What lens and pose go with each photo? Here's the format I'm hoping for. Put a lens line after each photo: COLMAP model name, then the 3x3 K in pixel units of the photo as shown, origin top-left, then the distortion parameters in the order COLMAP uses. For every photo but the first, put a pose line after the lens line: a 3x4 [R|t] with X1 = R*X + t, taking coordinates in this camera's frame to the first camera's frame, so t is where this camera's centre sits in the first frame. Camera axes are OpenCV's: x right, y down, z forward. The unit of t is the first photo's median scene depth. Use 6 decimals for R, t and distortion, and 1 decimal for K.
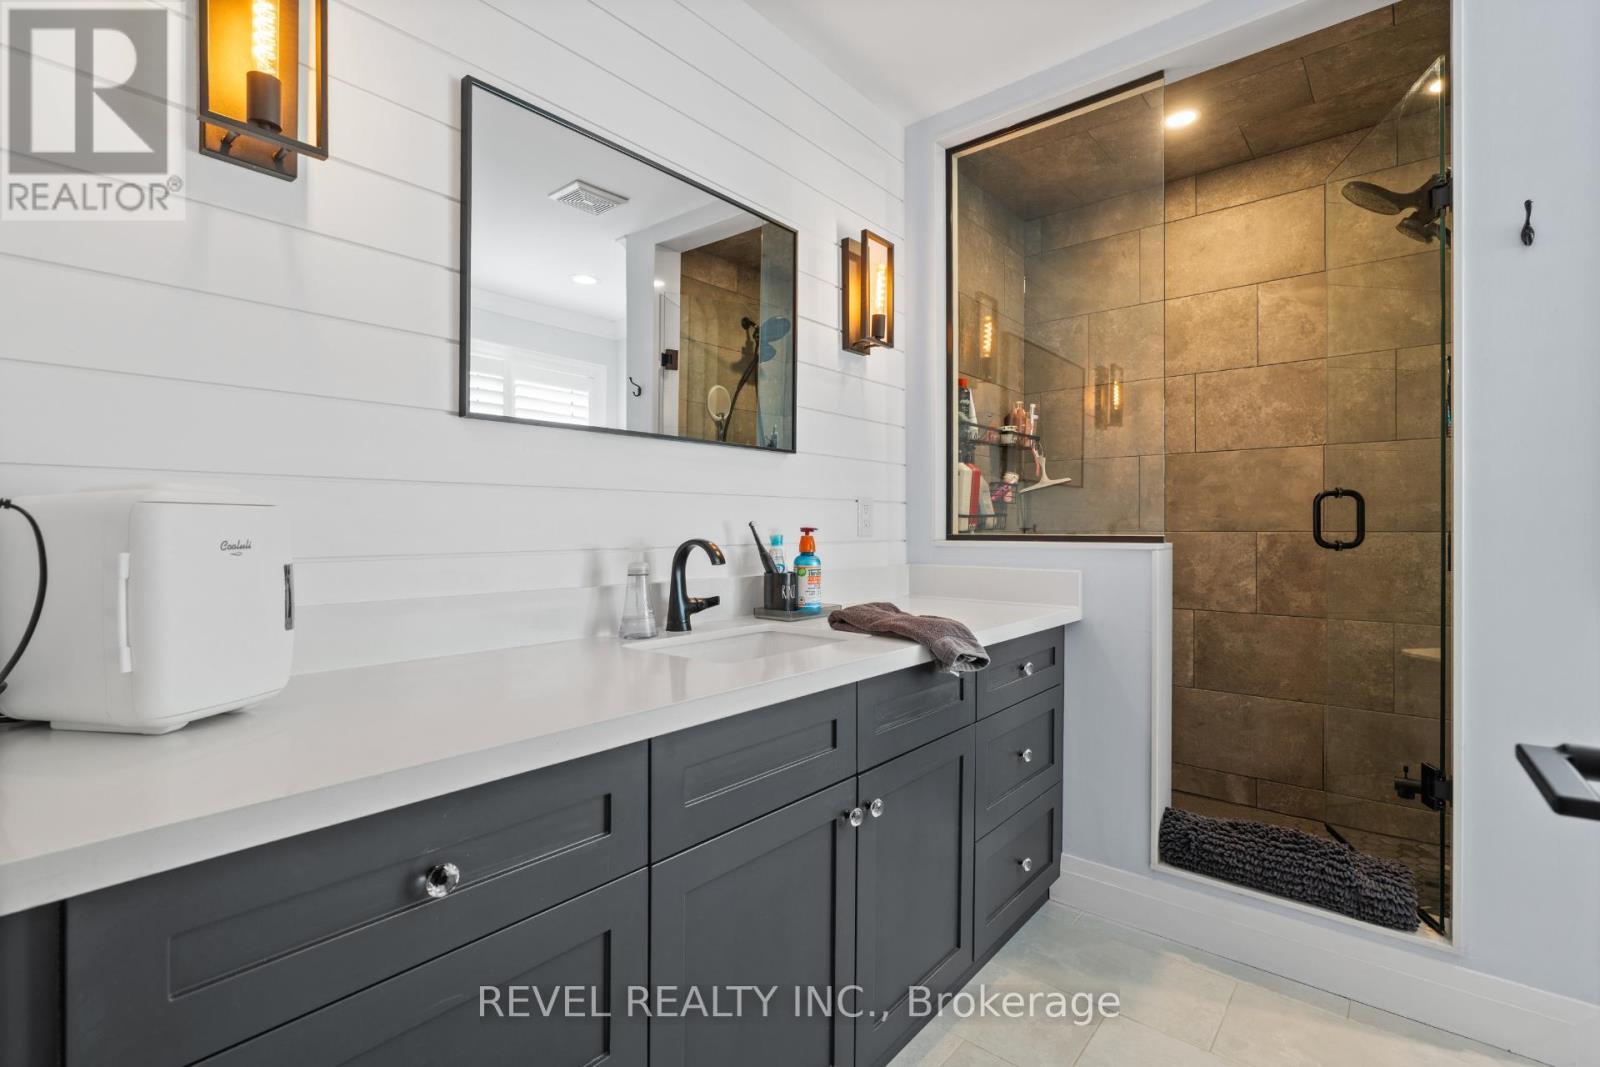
lens RADIAL K [[726.3, 0, 800.3], [0, 726.3, 530.0], [0, 0, 1]] dist [-0.000760, 0.000981]
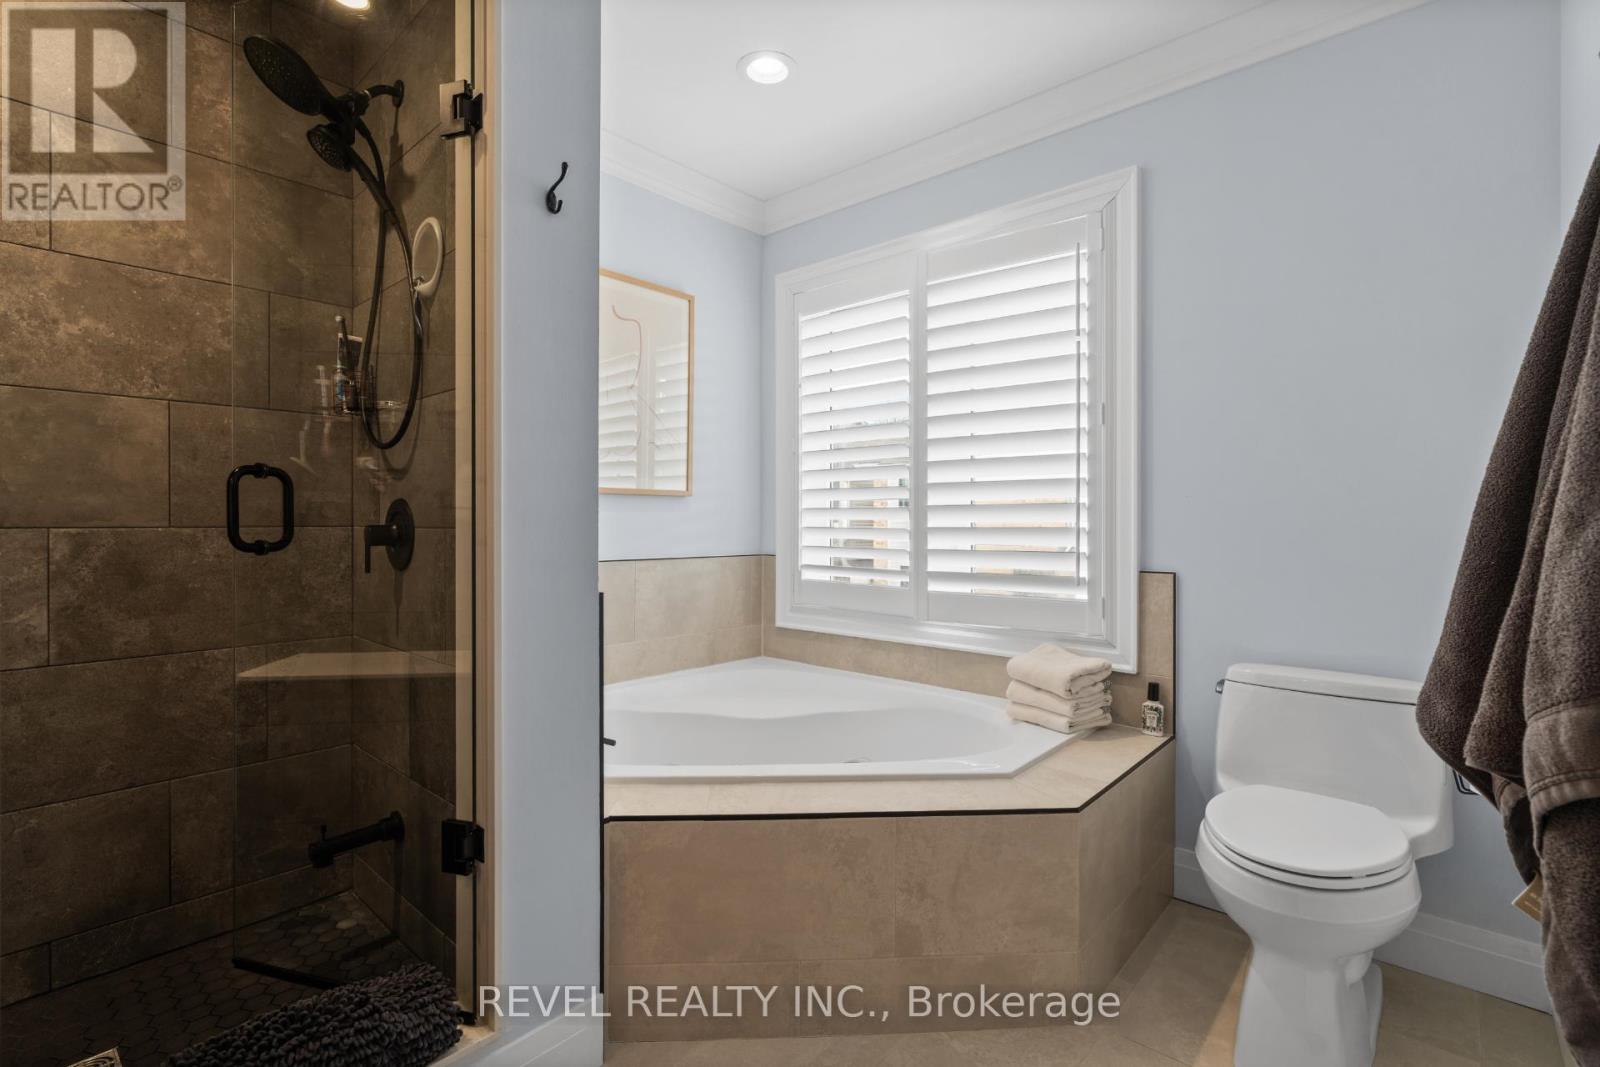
lens RADIAL K [[726.3, 0, 800.4], [0, 726.3, 524.3], [0, 0, 1]] dist [-0.000760, 0.000981]
pose [[0.029335, -0.002528, 0.999566, 0.054134], [0.002332, 0.999994, 0.002460, -0.000777], [-0.999567, 0.002259, 0.029341, 0.385876]]
